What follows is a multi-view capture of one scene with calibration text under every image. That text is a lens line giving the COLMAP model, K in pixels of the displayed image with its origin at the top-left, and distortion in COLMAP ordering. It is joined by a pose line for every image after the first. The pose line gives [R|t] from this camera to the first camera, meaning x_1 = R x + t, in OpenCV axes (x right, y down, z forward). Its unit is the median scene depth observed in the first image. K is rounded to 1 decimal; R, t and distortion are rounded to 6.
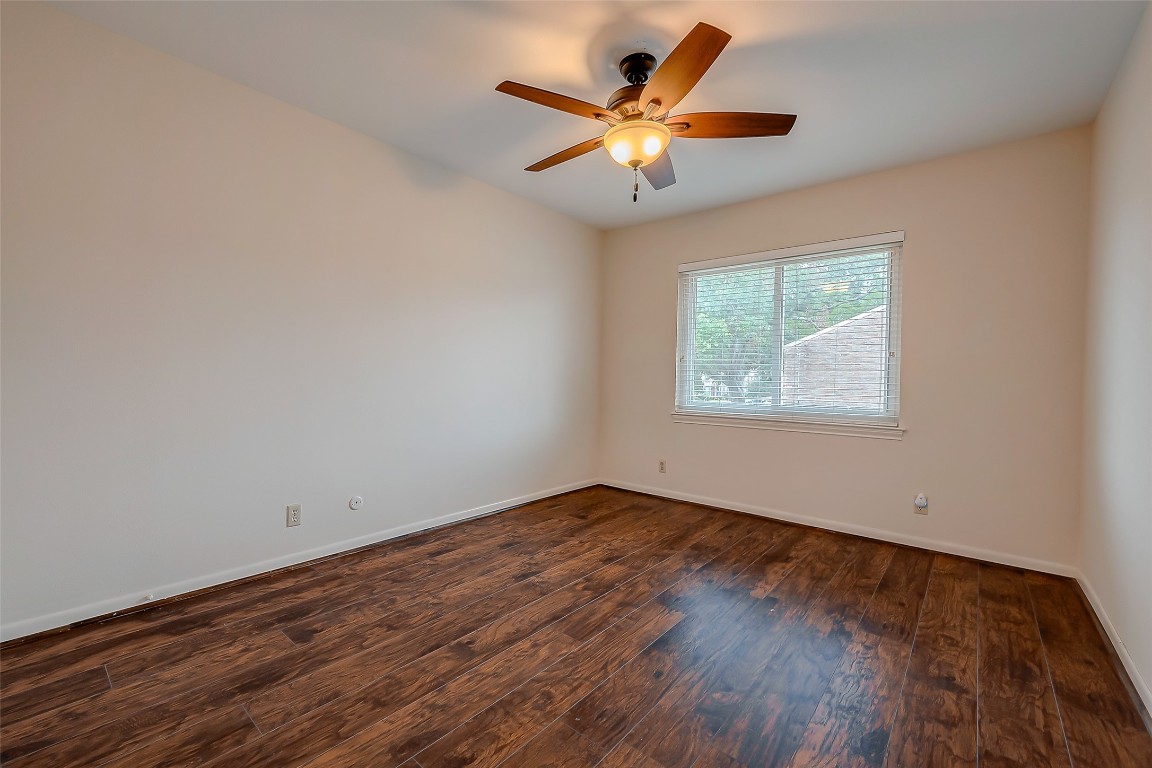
lens RADIAL K [[464.1, 0, 577.1], [0, 464.1, 387.3], [0, 0, 1]] dist [0.001279, -0.000171]
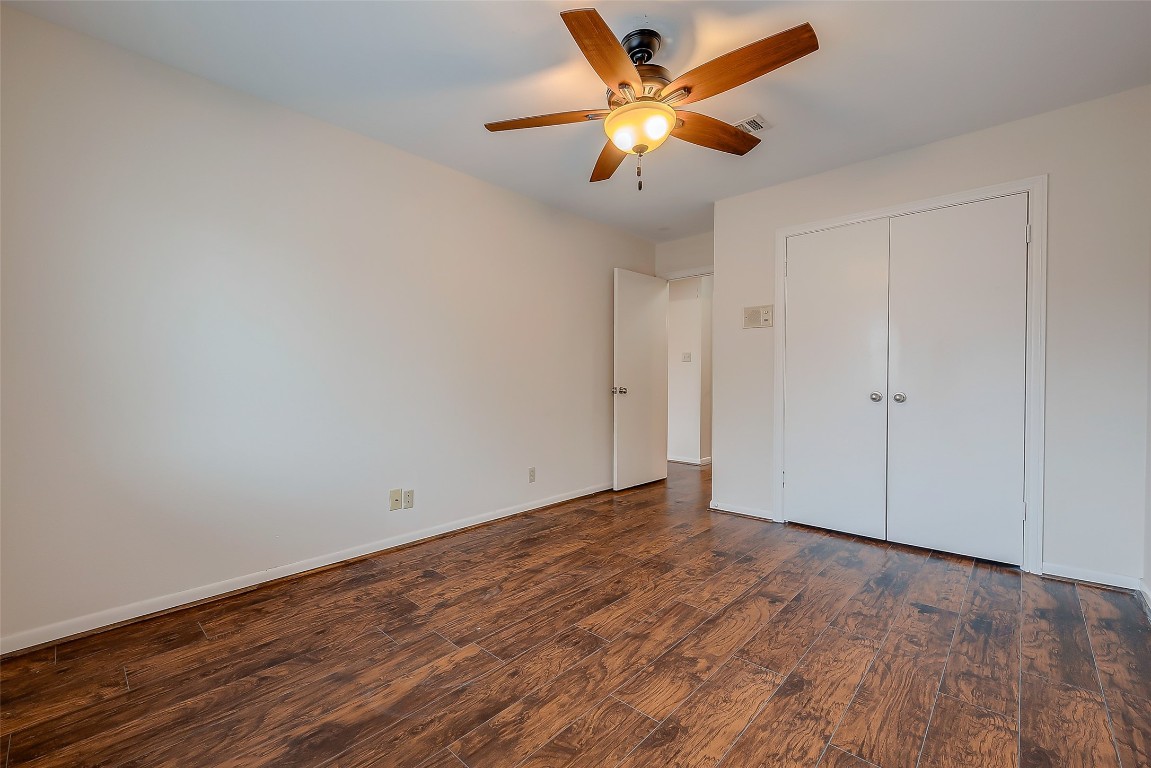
lens RADIAL K [[463.7, 0, 576.6], [0, 463.7, 387.3], [0, 0, 1]] dist [0.001279, -0.000171]
pose [[-0.998802, -0.016566, 0.046054, 0.193251], [-0.014394, 0.998786, 0.047119, -0.040903], [-0.046779, 0.046399, -0.997827, 1.879696]]
